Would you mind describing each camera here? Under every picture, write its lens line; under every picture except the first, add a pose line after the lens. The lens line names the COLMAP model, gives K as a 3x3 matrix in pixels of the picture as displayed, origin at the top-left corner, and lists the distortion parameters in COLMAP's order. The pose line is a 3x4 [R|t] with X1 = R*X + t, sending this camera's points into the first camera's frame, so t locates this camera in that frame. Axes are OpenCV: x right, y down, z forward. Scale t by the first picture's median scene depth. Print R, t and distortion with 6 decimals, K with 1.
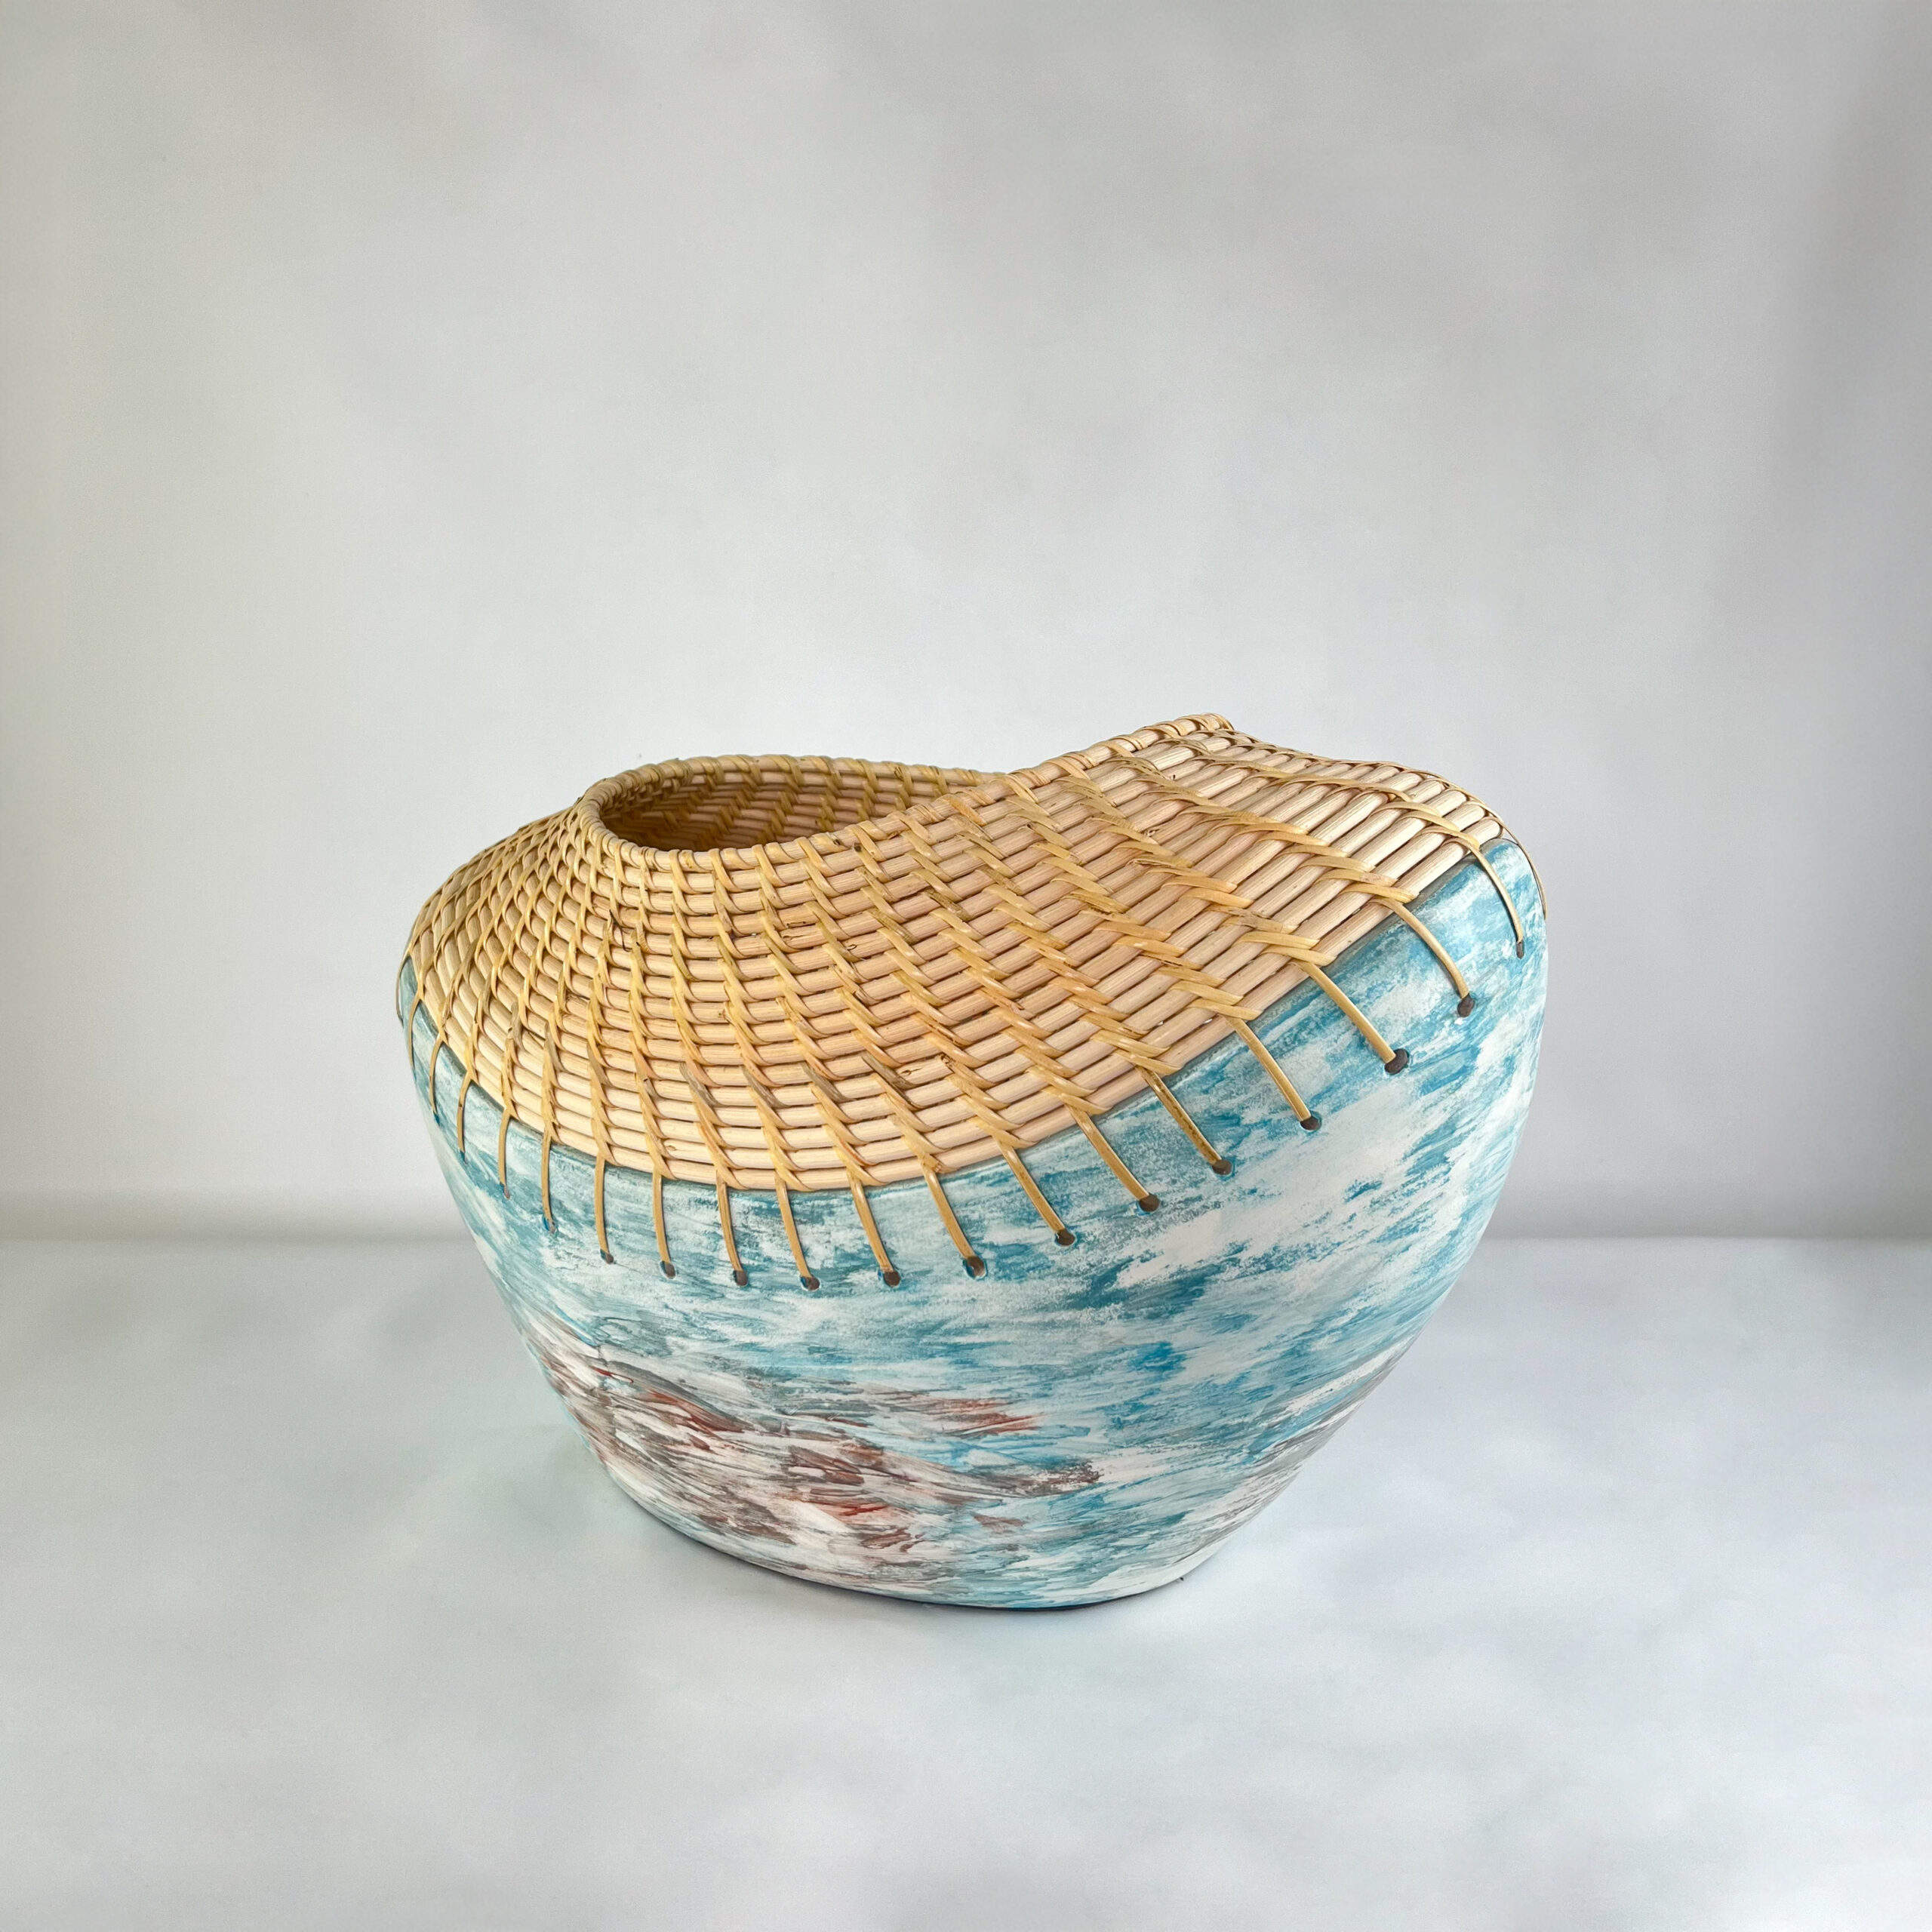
lens RADIAL K [[1699.8, 0, 1036.8], [0, 1699.8, 909.7], [0, 0, 1]] dist [0.071279, -0.144884]
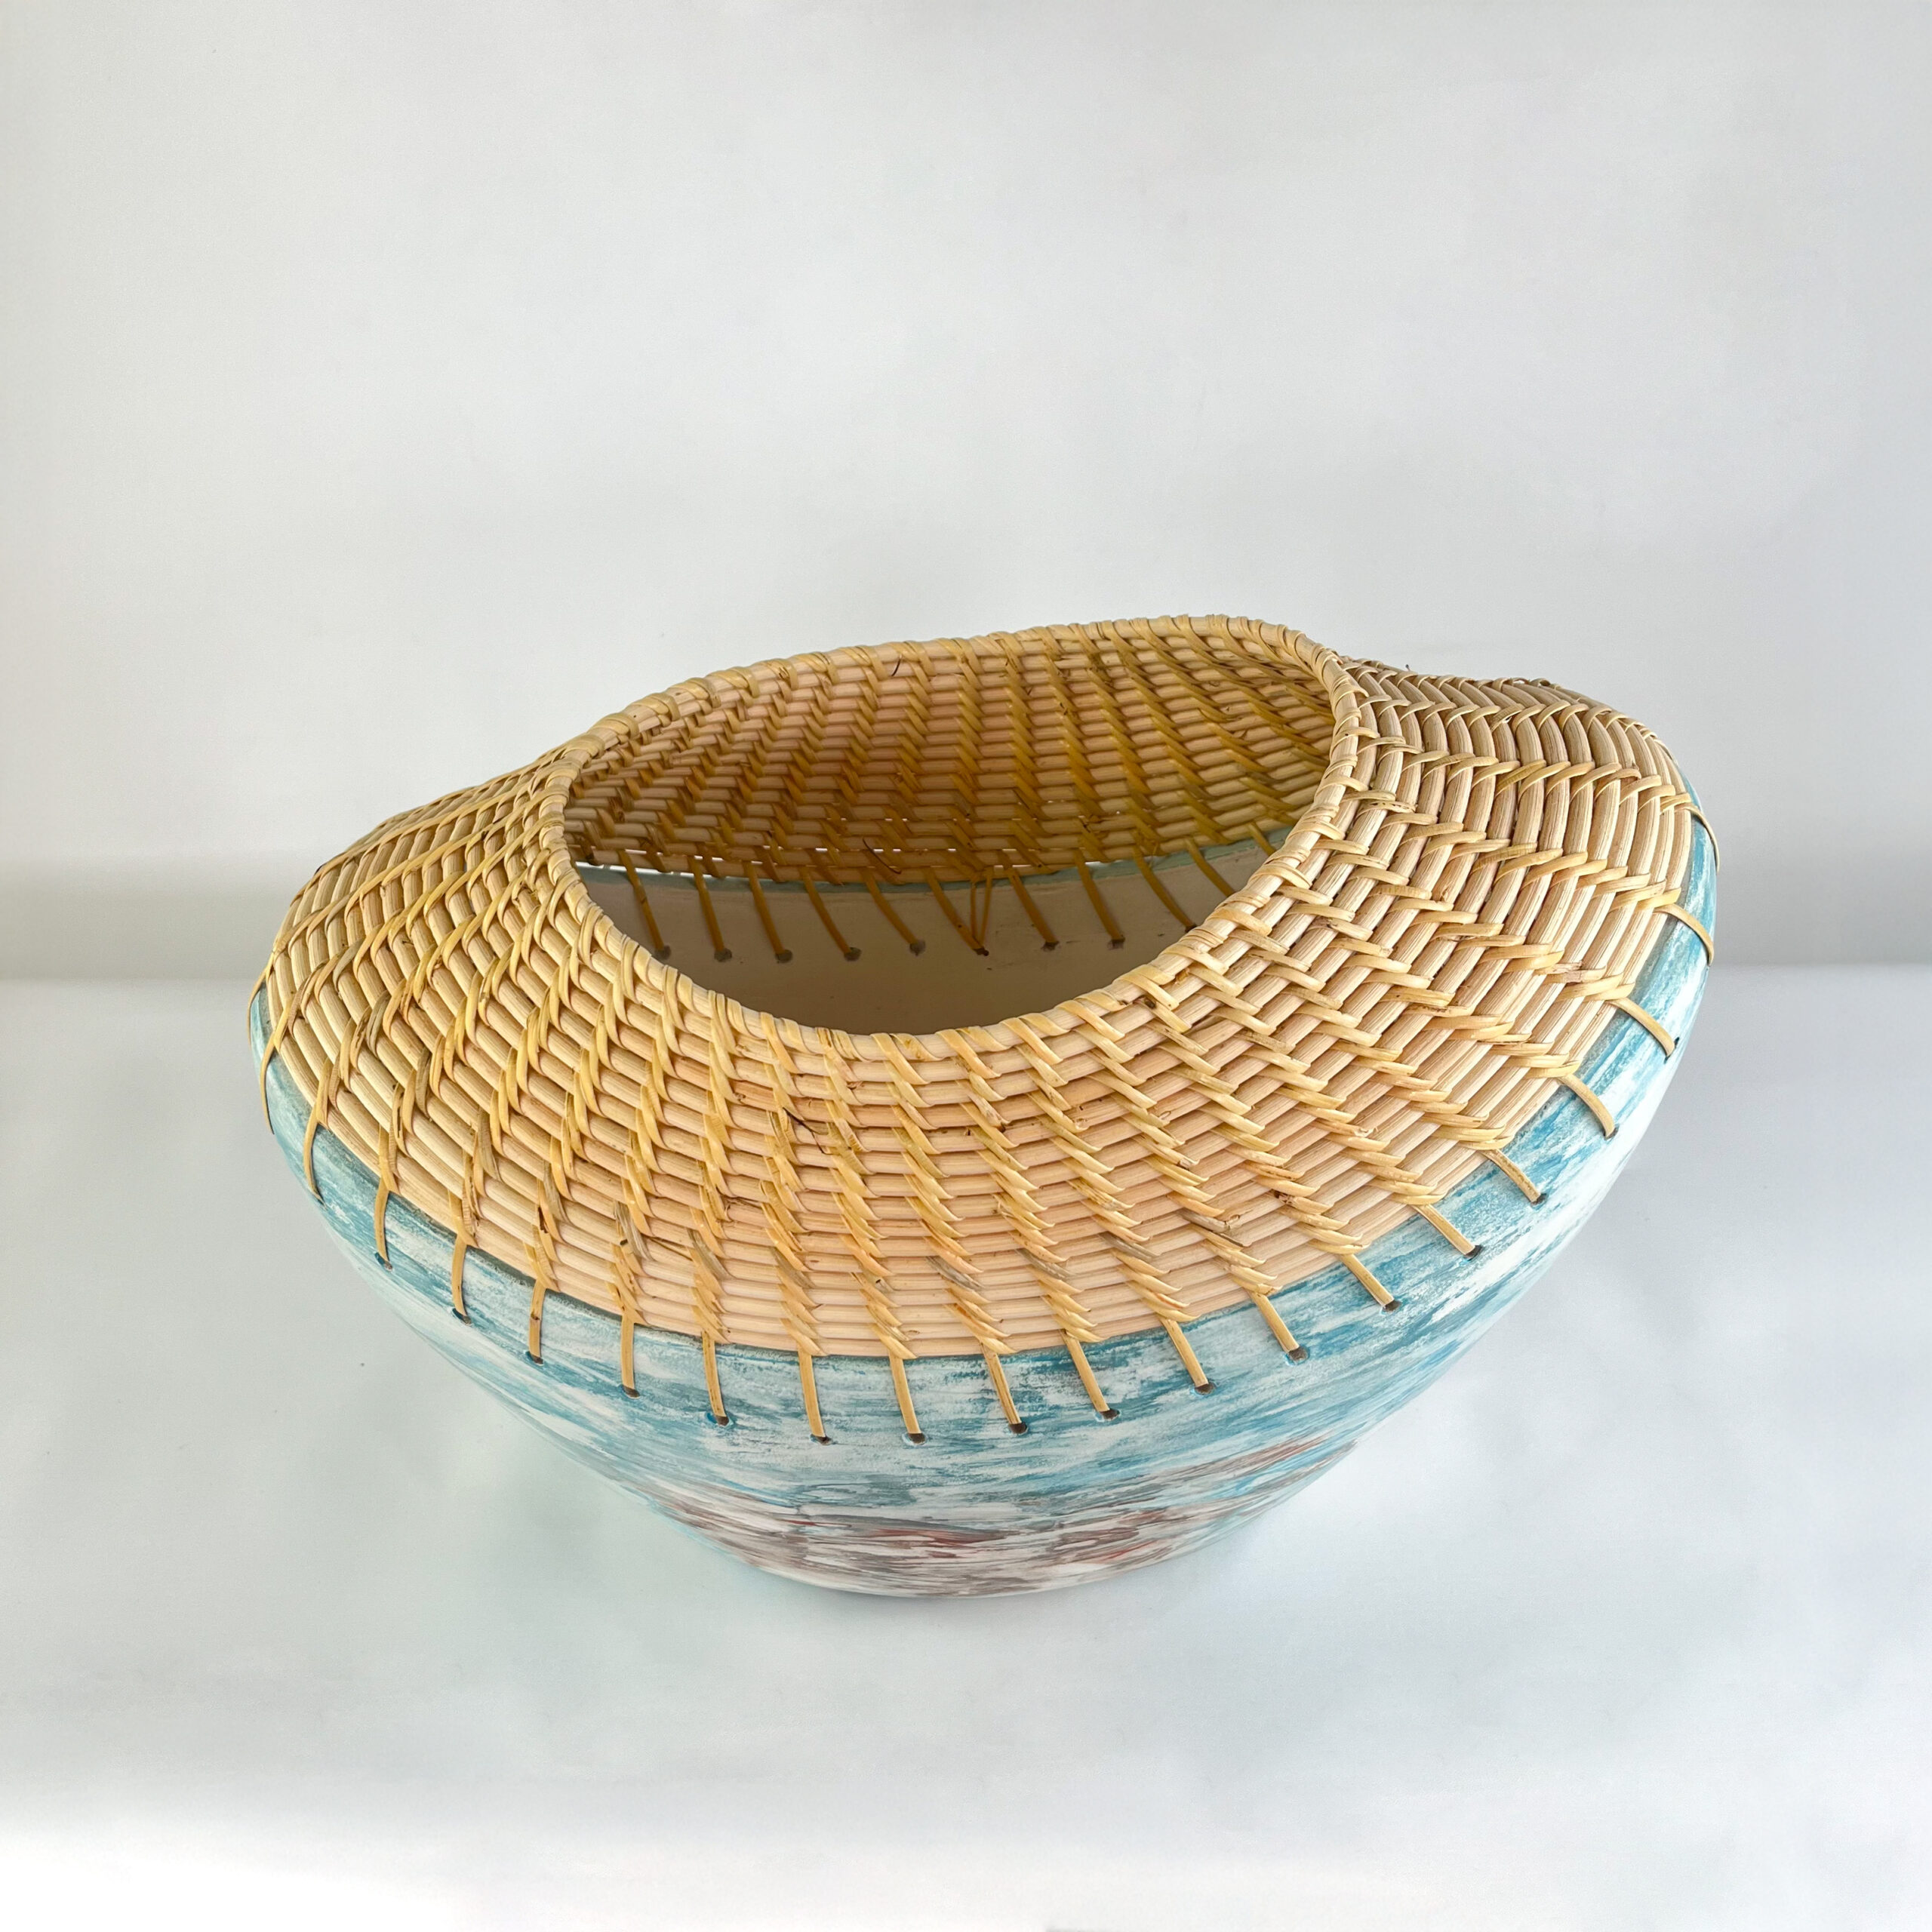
lens RADIAL K [[1699.8, 0, 944.8], [0, 1699.8, 828.5], [0, 0, 1]] dist [0.071279, -0.144884]
pose [[0.881874, -0.279202, 0.379926, -0.460927], [0.126462, 0.916353, 0.379874, -0.420034], [-0.454208, -0.286955, 0.843417, 0.348866]]
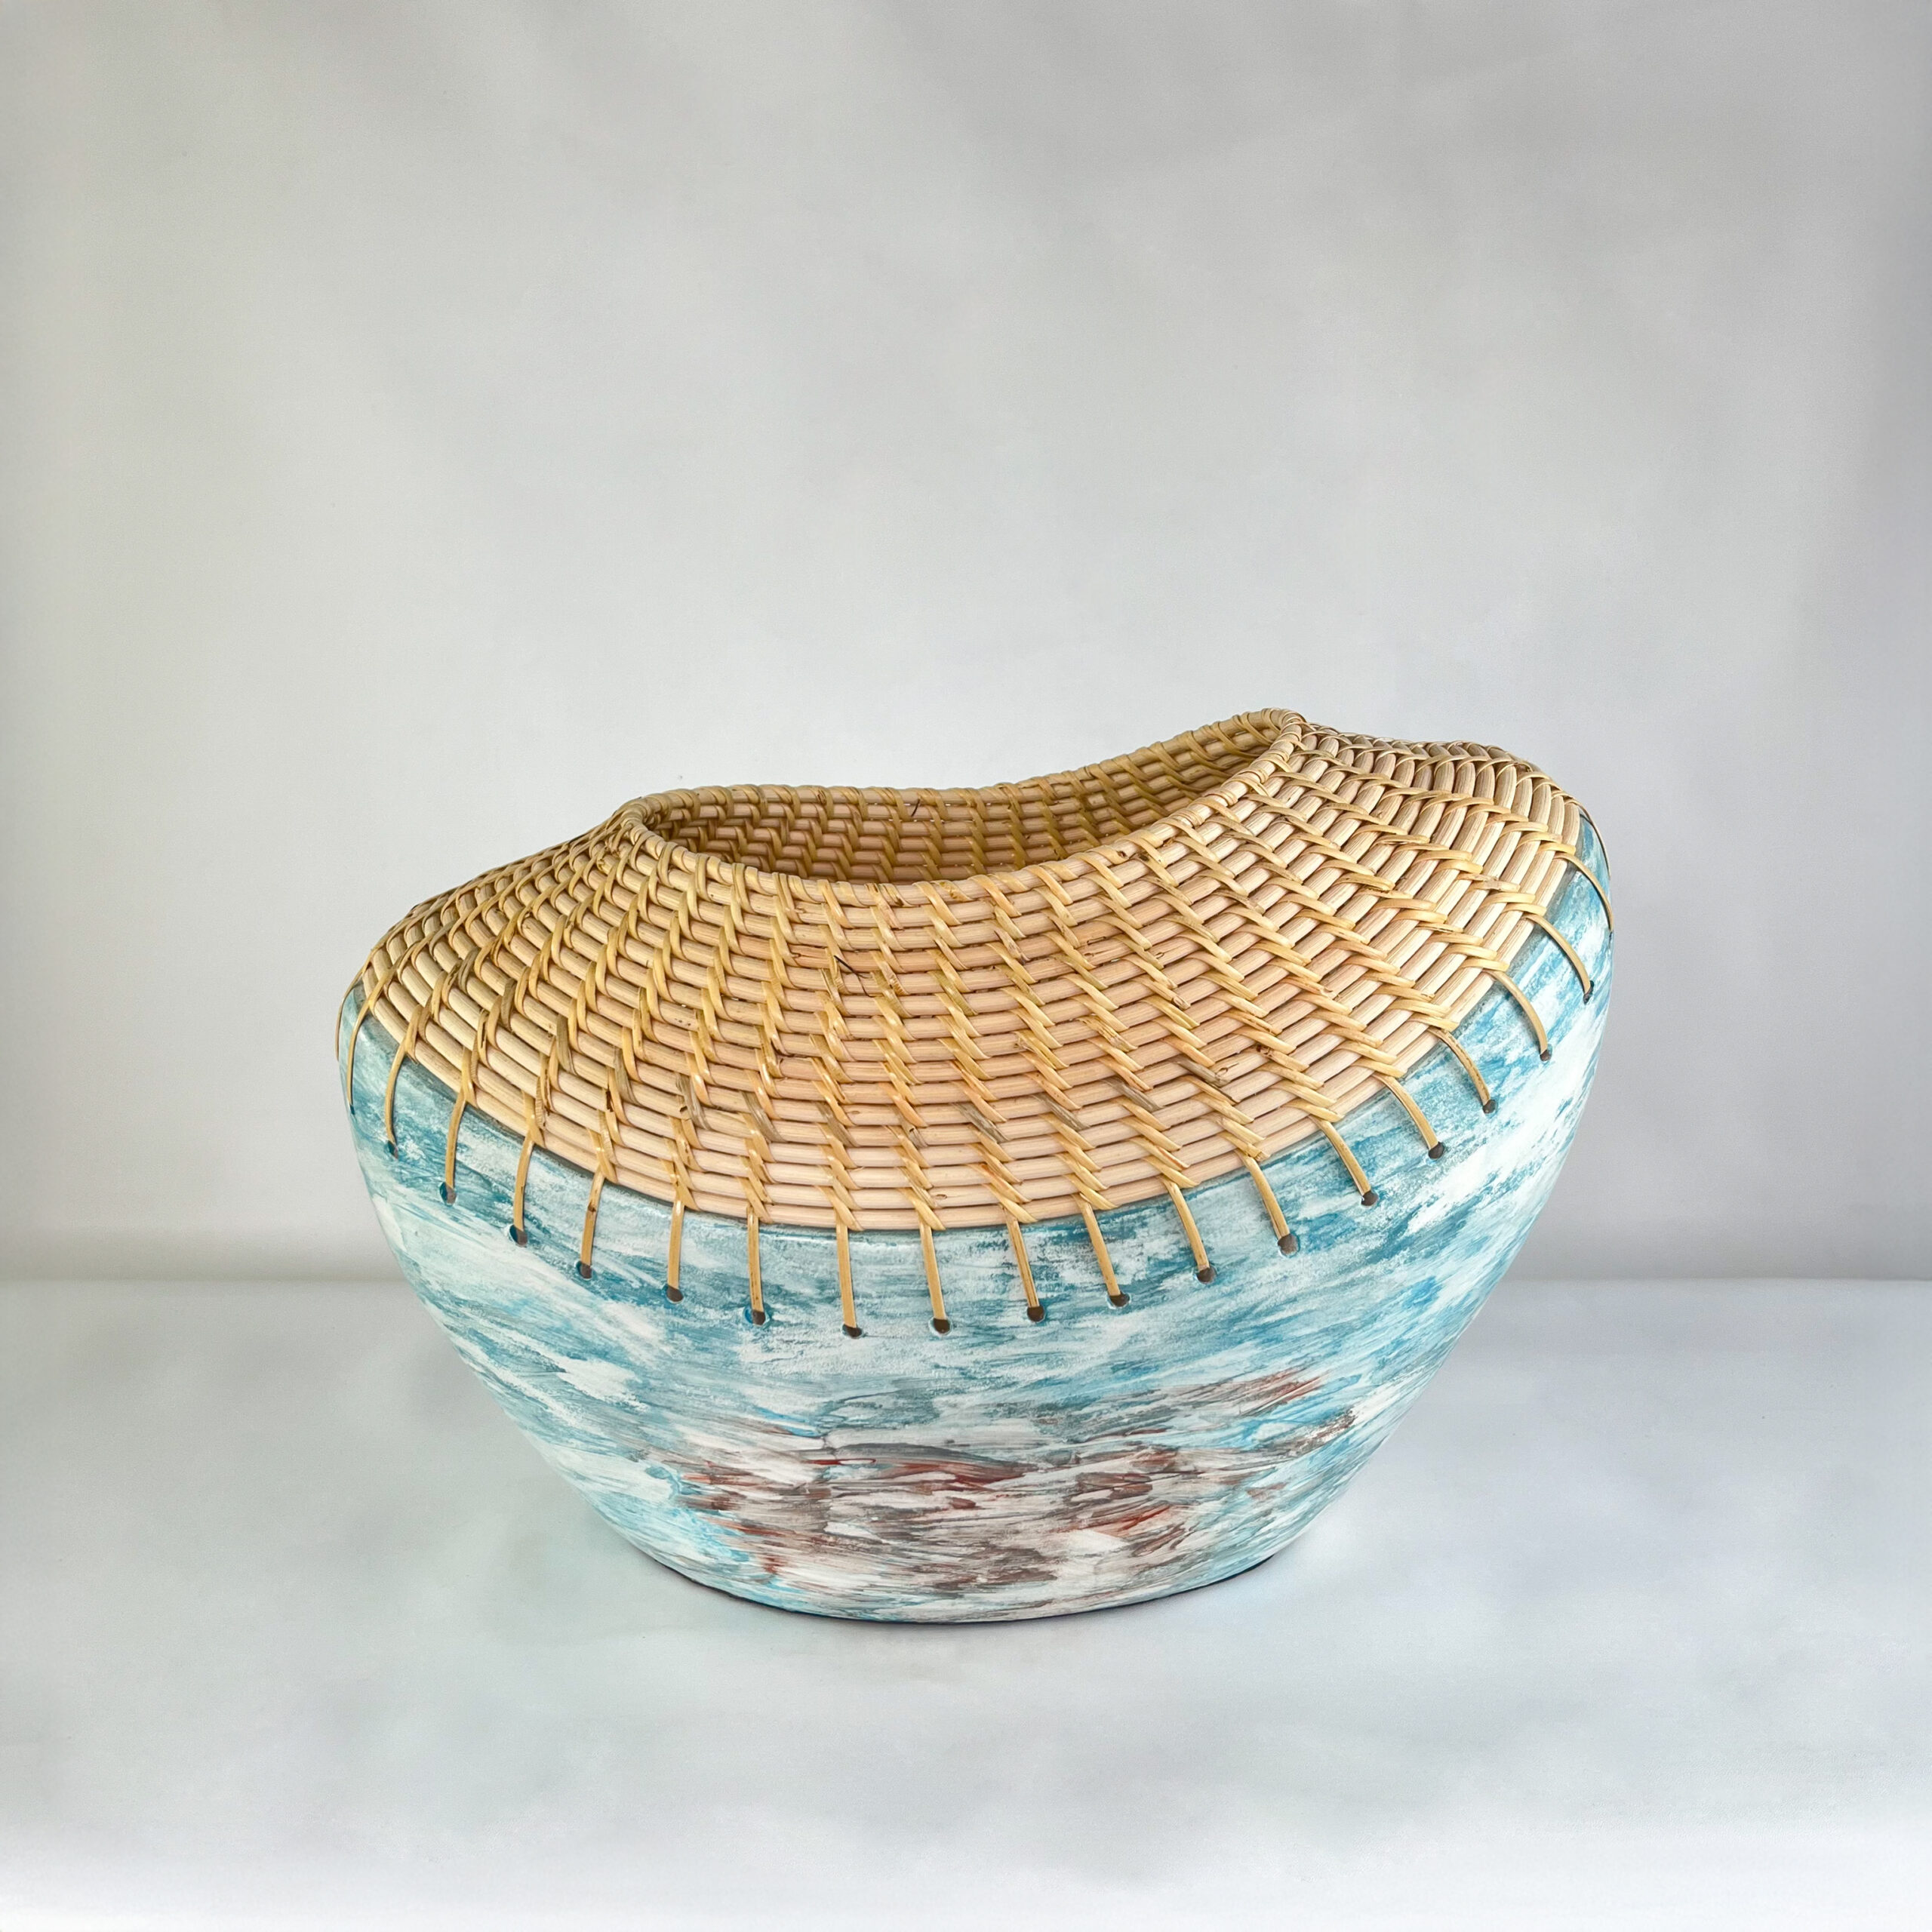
lens RADIAL K [[1699.8, 0, 983.5], [0, 1699.8, 924.8], [0, 0, 1]] dist [0.071279, -0.144884]
pose [[0.863156, -0.114861, 0.491700, -0.648671], [0.116088, 0.992840, 0.028140, -0.033770], [-0.491412, 0.032791, 0.870310, 0.166757]]
